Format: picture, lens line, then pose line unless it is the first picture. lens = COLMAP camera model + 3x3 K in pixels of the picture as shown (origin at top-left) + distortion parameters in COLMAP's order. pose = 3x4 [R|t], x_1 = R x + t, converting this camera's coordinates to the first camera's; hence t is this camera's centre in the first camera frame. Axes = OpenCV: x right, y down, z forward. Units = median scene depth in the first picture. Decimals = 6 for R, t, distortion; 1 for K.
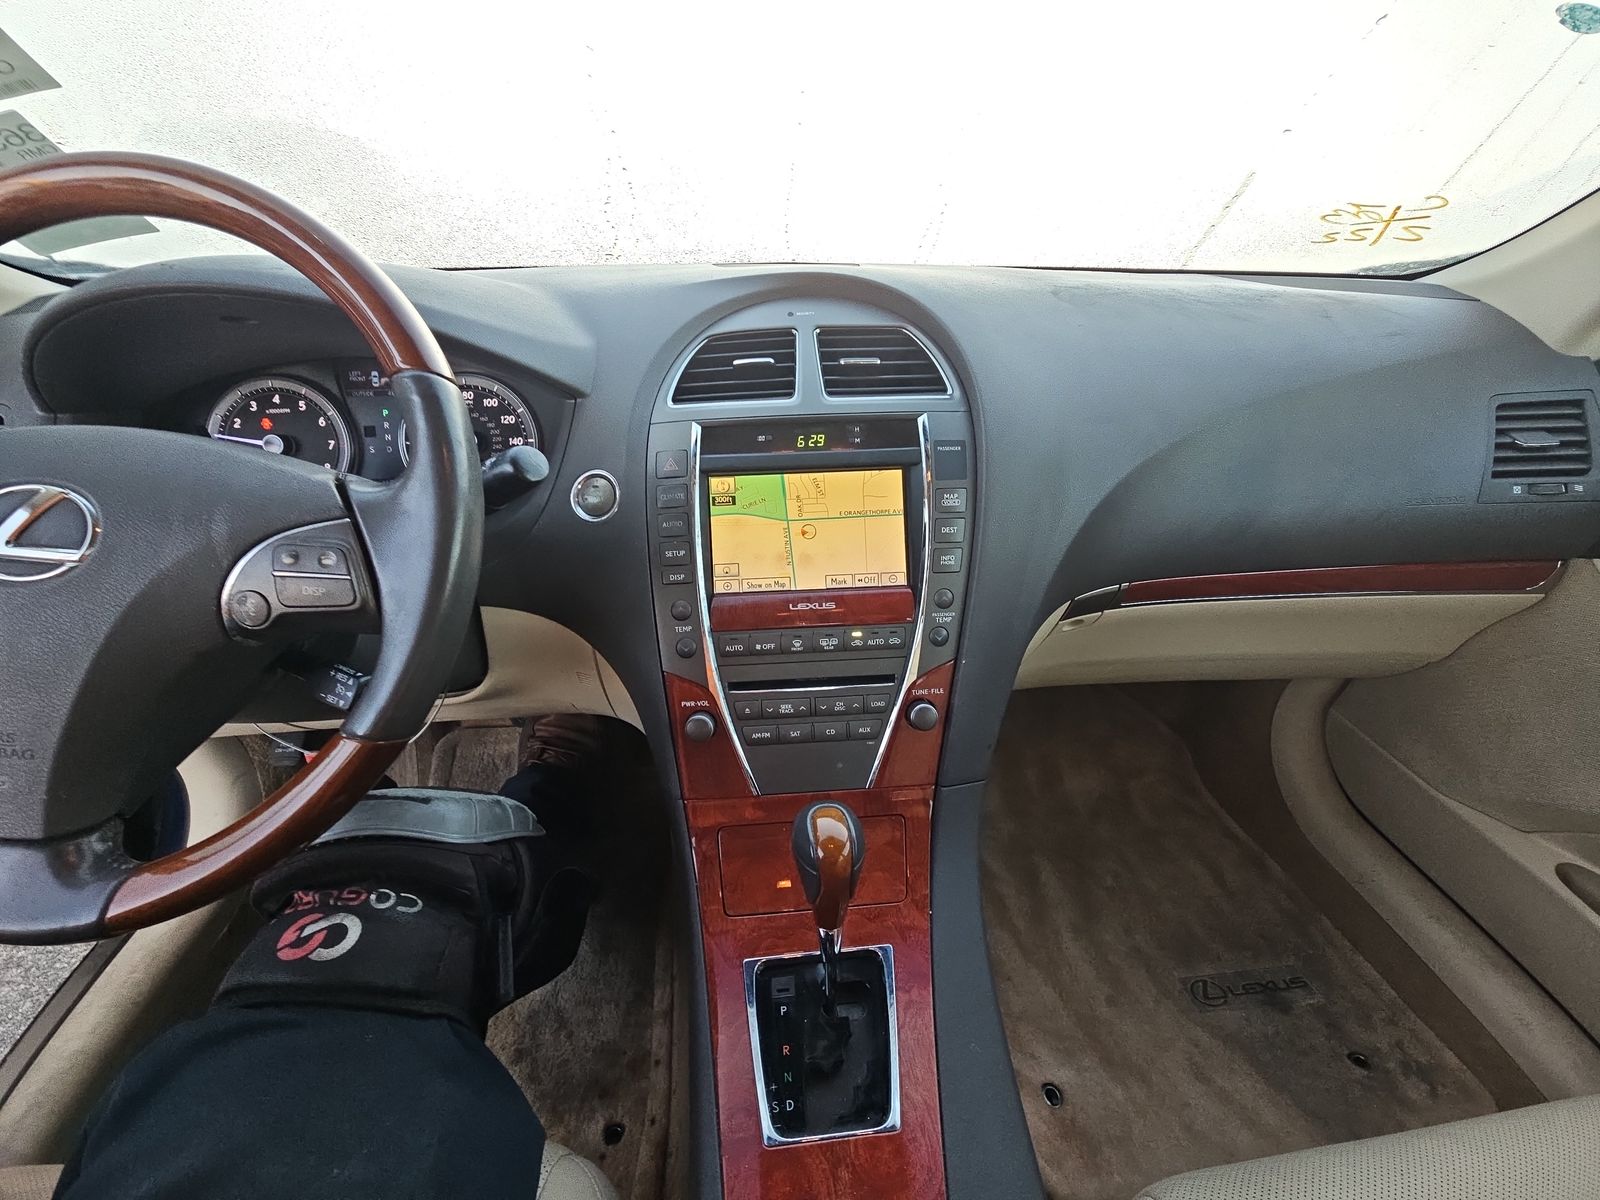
lens RADIAL K [[647.2, 0, 791.7], [0, 647.2, 594.7], [0, 0, 1]] dist [0.006781, -0.000673]
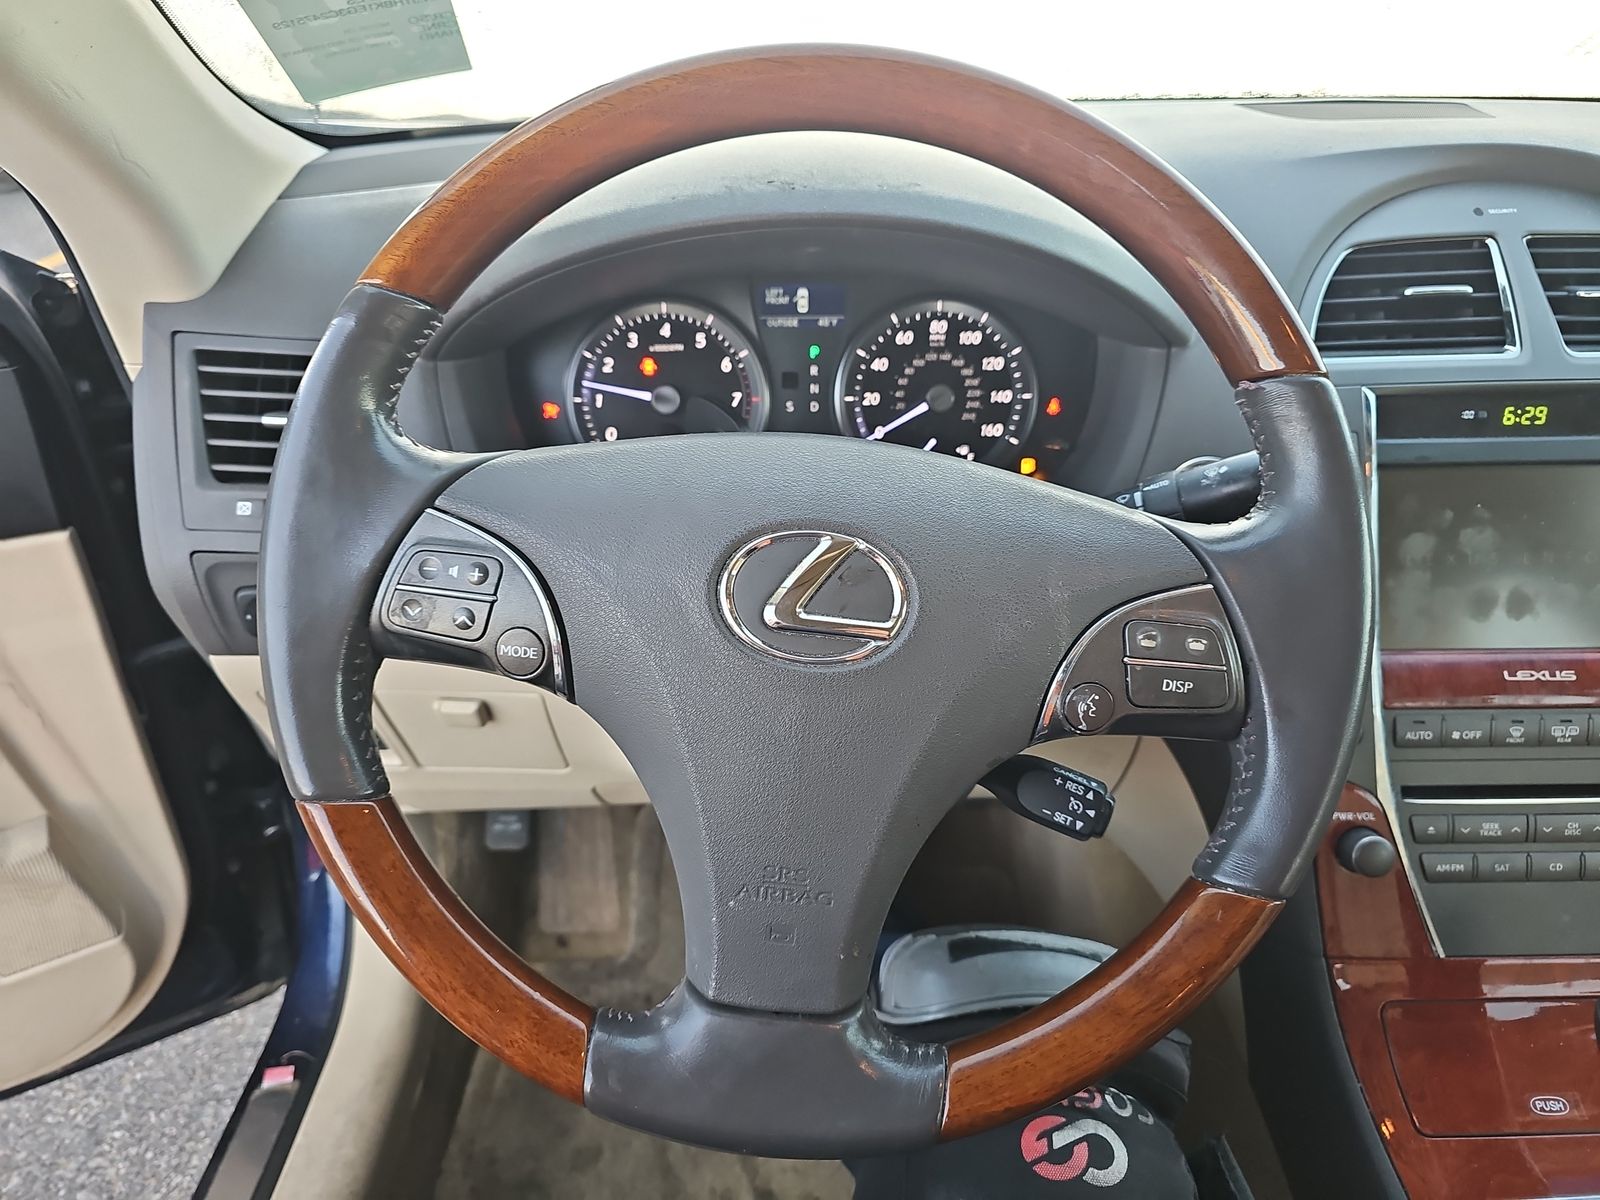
lens RADIAL K [[1074.8, 0, 797.8], [0, 1074.8, 595.0], [0, 0, 1]] dist [0.031648, -0.022959]
pose [[0.998328, 0.030568, -0.049052, -0.630378], [-0.028595, 0.998773, 0.040431, -0.081715], [0.050227, -0.038961, 0.997978, -0.121560]]
